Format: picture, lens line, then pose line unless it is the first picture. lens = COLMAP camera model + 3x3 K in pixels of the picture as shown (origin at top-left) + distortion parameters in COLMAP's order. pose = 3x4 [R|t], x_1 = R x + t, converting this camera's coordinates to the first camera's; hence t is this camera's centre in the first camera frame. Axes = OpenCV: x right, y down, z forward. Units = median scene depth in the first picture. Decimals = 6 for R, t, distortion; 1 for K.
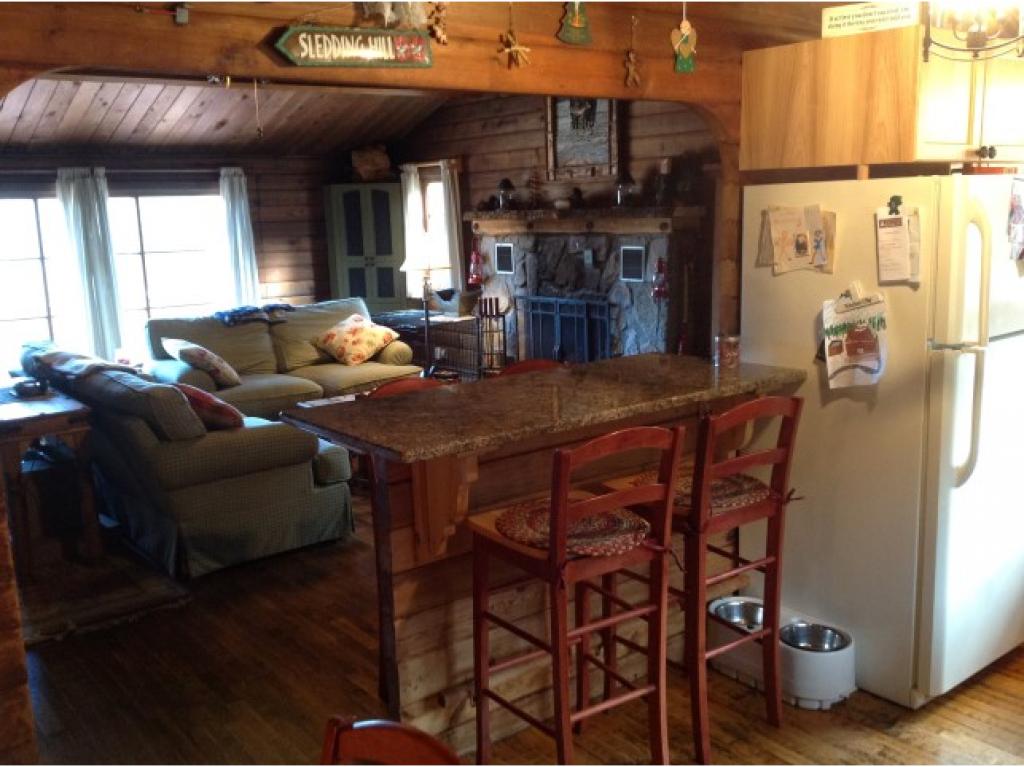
lens RADIAL K [[964.6, 0, 501.5], [0, 964.6, 393.2], [0, 0, 1]] dist [0.199253, -0.450115]
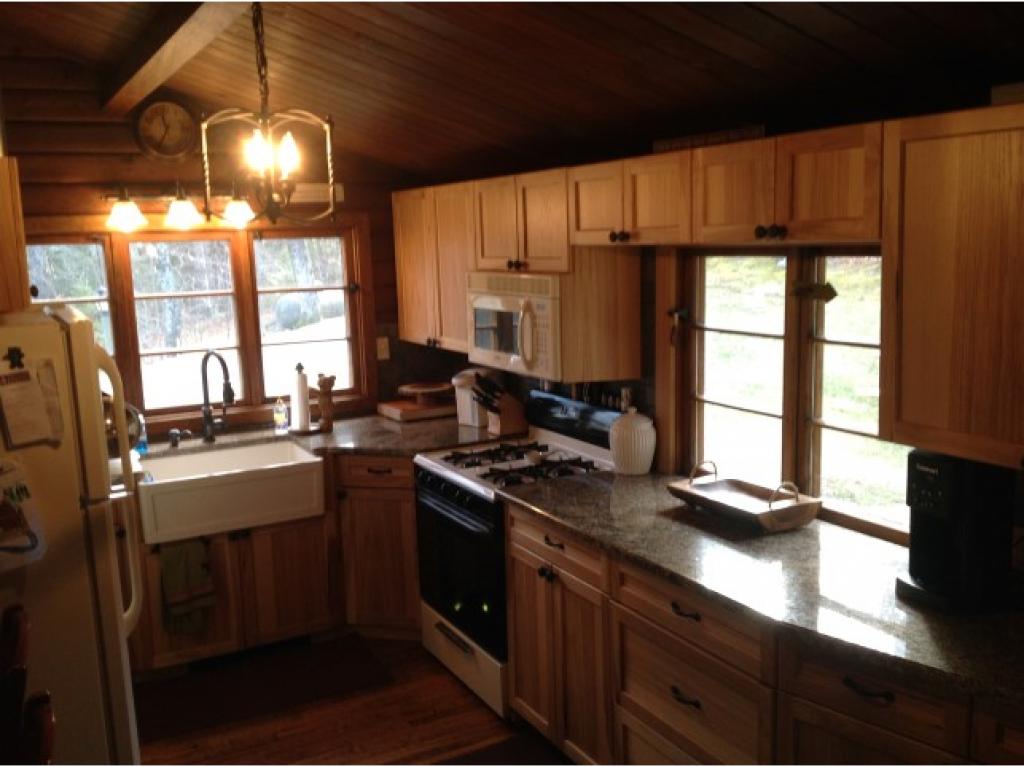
lens RADIAL K [[942.4, 0, 512.0], [0, 942.4, 383.5], [0, 0, 1]] dist [0.179865, -0.373857]
pose [[0.178370, -0.130442, 0.975279, -0.157044], [0.211817, 0.973026, 0.091401, -0.068496], [-0.960894, 0.190278, 0.201189, 0.184399]]
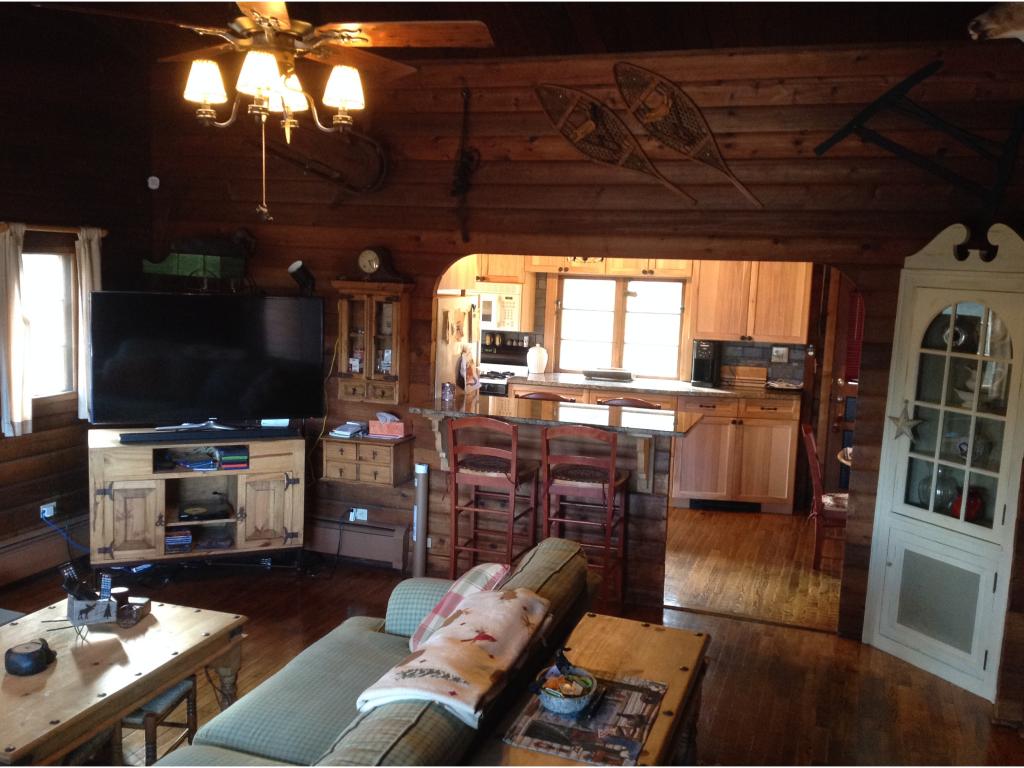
lens RADIAL K [[964.6, 0, 501.5], [0, 964.6, 393.7], [0, 0, 1]] dist [0.199253, -0.450115]
pose [[-0.543401, -0.104608, 0.832930, -0.650613], [0.140270, 0.966942, 0.212950, -0.203930], [-0.827672, 0.232552, -0.510763, 0.933678]]
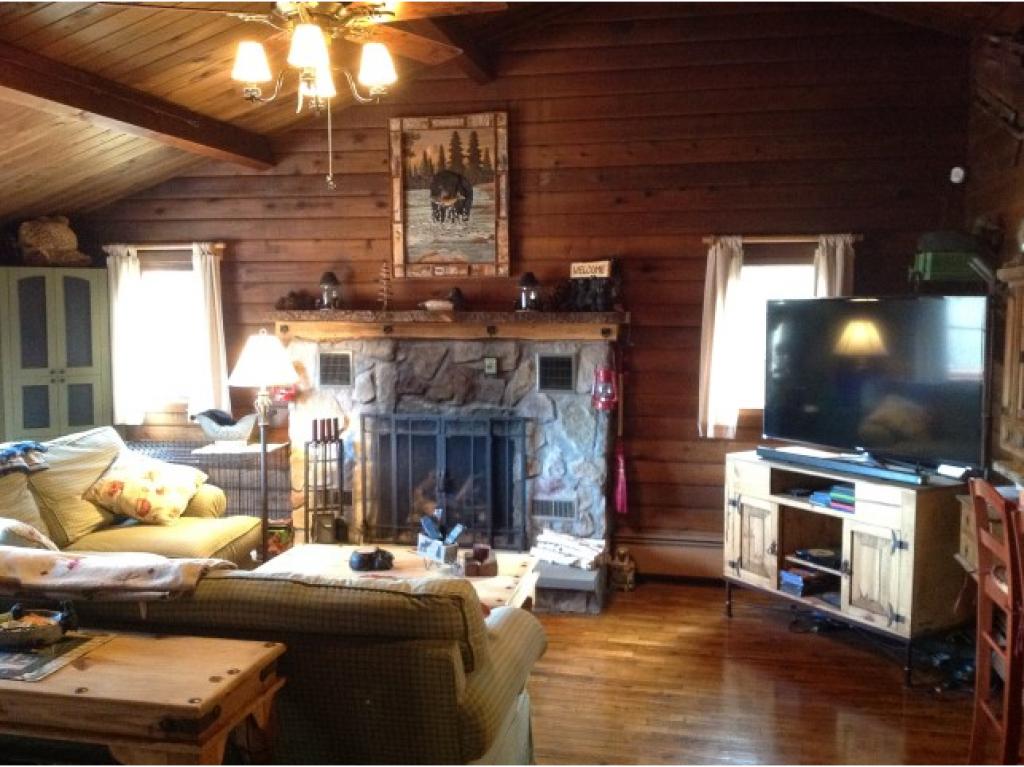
lens RADIAL K [[964.6, 0, 501.5], [0, 964.6, 393.2], [0, 0, 1]] dist [0.199253, -0.450115]
pose [[0.763183, -0.022412, 0.645794, -0.452778], [0.098843, 0.991686, -0.082393, -0.043742], [-0.638579, 0.126713, 0.759053, 0.338362]]
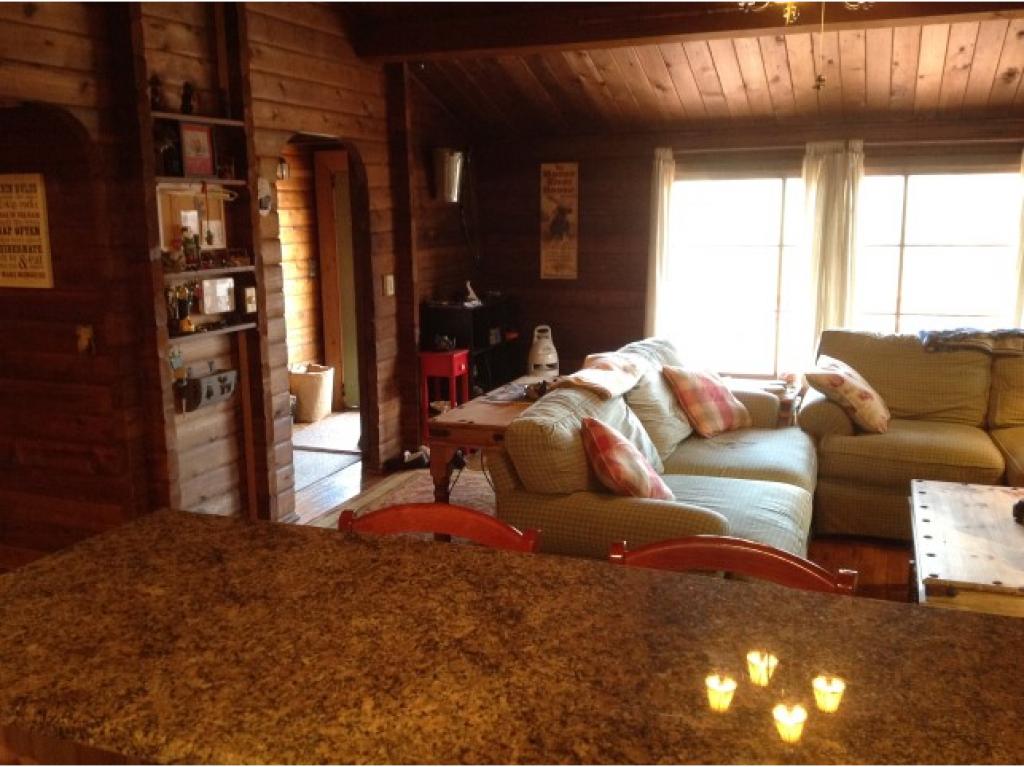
lens RADIAL K [[964.6, 0, 501.5], [0, 964.6, 393.2], [0, 0, 1]] dist [0.199253, -0.450115]
pose [[0.512911, 0.185779, -0.838098, 0.193089], [-0.164384, 0.979490, 0.116519, -0.075721], [0.842556, 0.078006, 0.532930, 0.360539]]
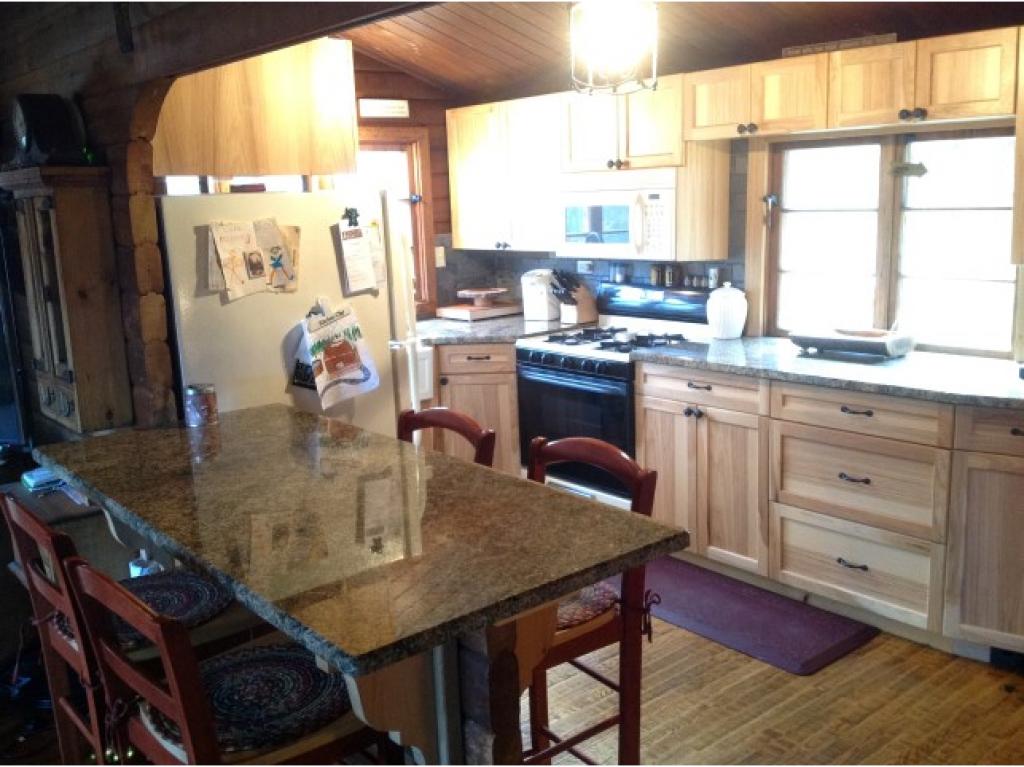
lens RADIAL K [[964.6, 0, 501.5], [0, 964.6, 393.2], [0, 0, 1]] dist [0.199253, -0.450115]
pose [[-0.026317, -0.173639, 0.984458, -0.283715], [0.227926, 0.957817, 0.175034, -0.070094], [-0.973323, 0.228990, 0.014370, 0.390061]]
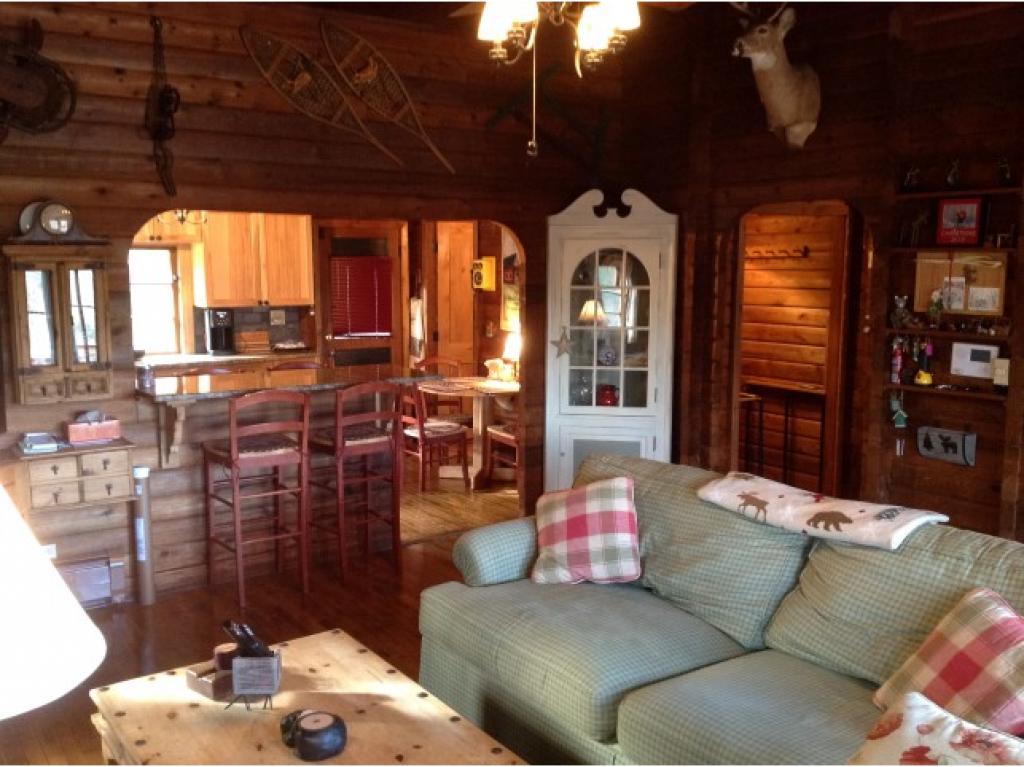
lens RADIAL K [[964.6, 0, 501.5], [0, 964.6, 393.2], [0, 0, 1]] dist [0.199253, -0.450115]
pose [[-0.997943, 0.020287, 0.060807, -0.198706], [0.038547, 0.947846, 0.316389, -0.239028], [-0.051217, 0.318082, -0.946679, 1.224261]]
